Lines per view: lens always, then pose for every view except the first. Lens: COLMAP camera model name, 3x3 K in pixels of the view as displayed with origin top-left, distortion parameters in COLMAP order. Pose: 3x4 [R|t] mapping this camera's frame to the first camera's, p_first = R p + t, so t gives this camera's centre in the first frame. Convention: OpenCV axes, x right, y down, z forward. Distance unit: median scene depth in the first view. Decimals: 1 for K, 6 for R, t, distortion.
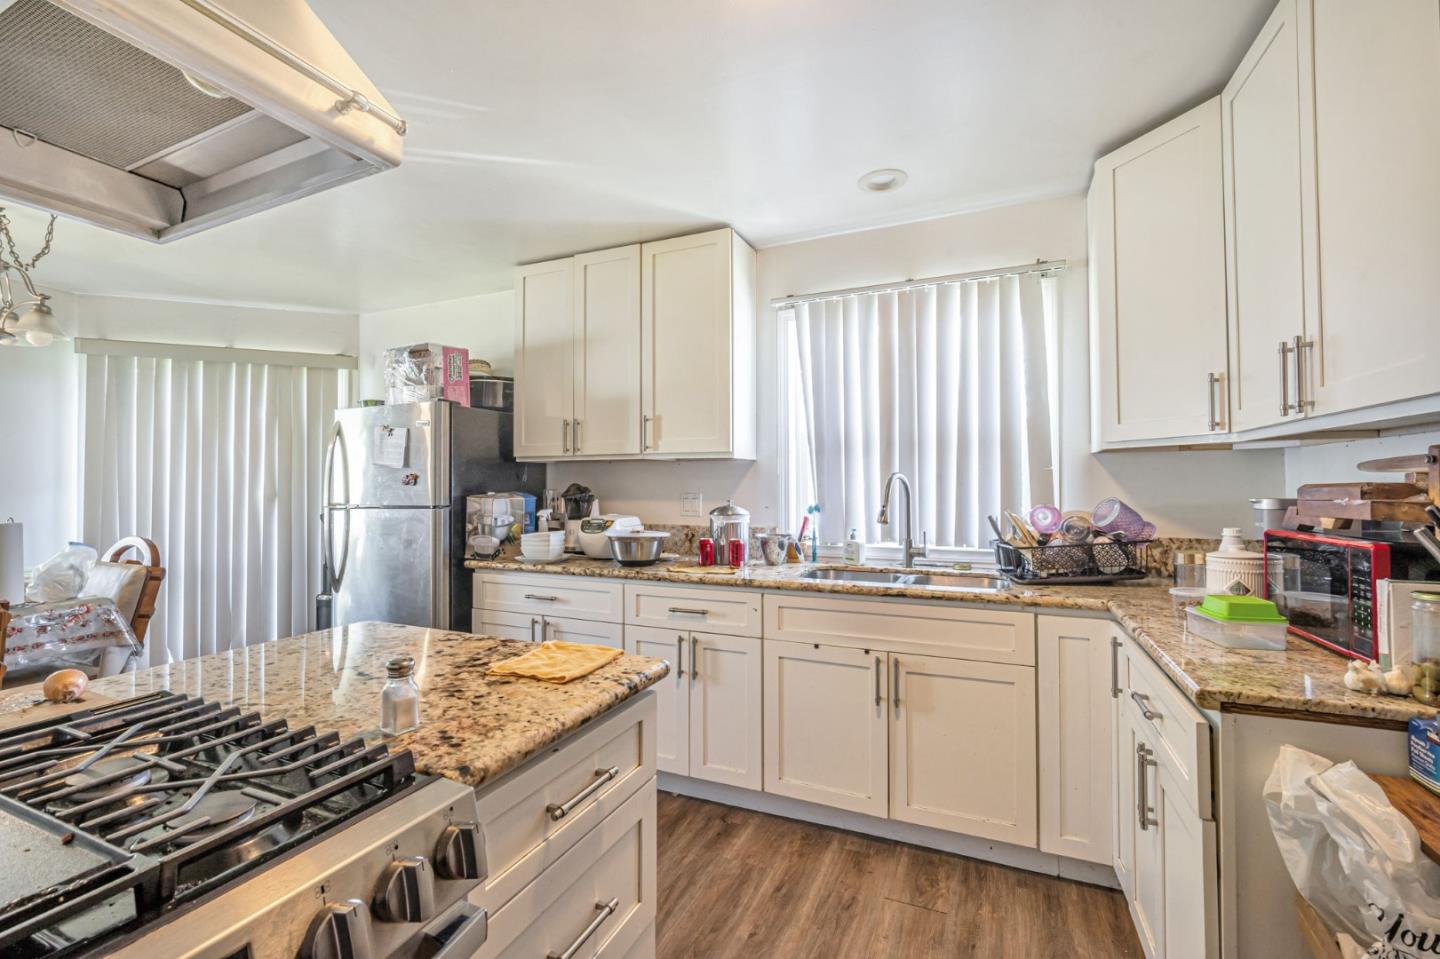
lens RADIAL K [[627.5, 0, 717.5], [0, 627.5, 476.8], [0, 0, 1]] dist [-0.011453, 0.002250]
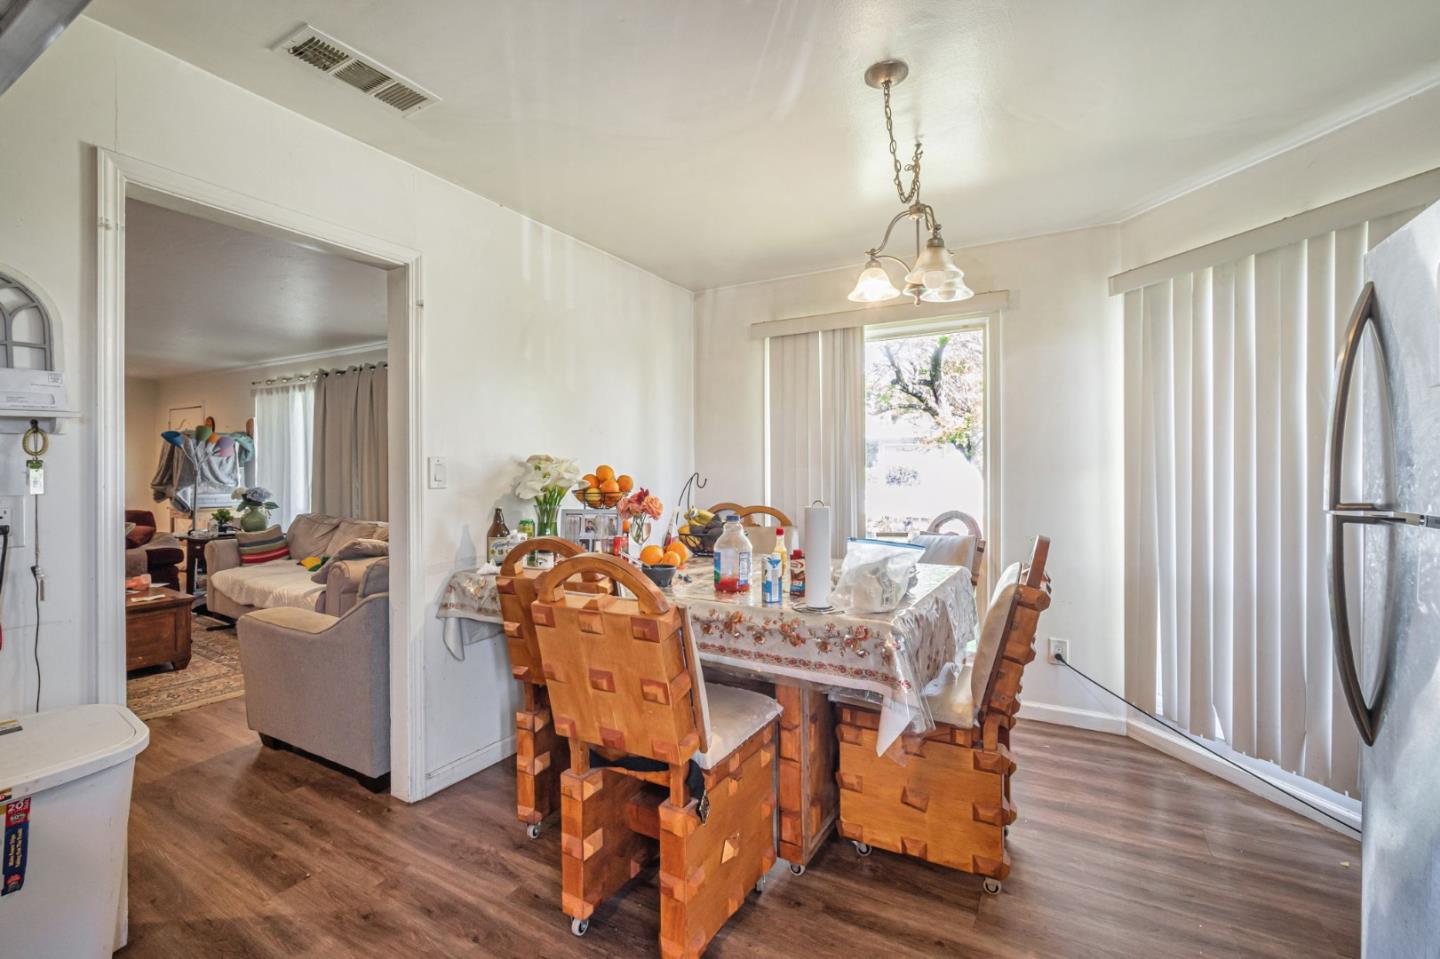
lens RADIAL K [[627.5, 0, 722.7], [0, 627.5, 470.6], [0, 0, 1]] dist [-0.011453, 0.002250]
pose [[-0.105215, 0.007707, -0.994420, -0.250949], [0.020149, 0.999781, 0.005617, 0.015755], [0.994245, -0.019446, -0.105347, 0.816913]]
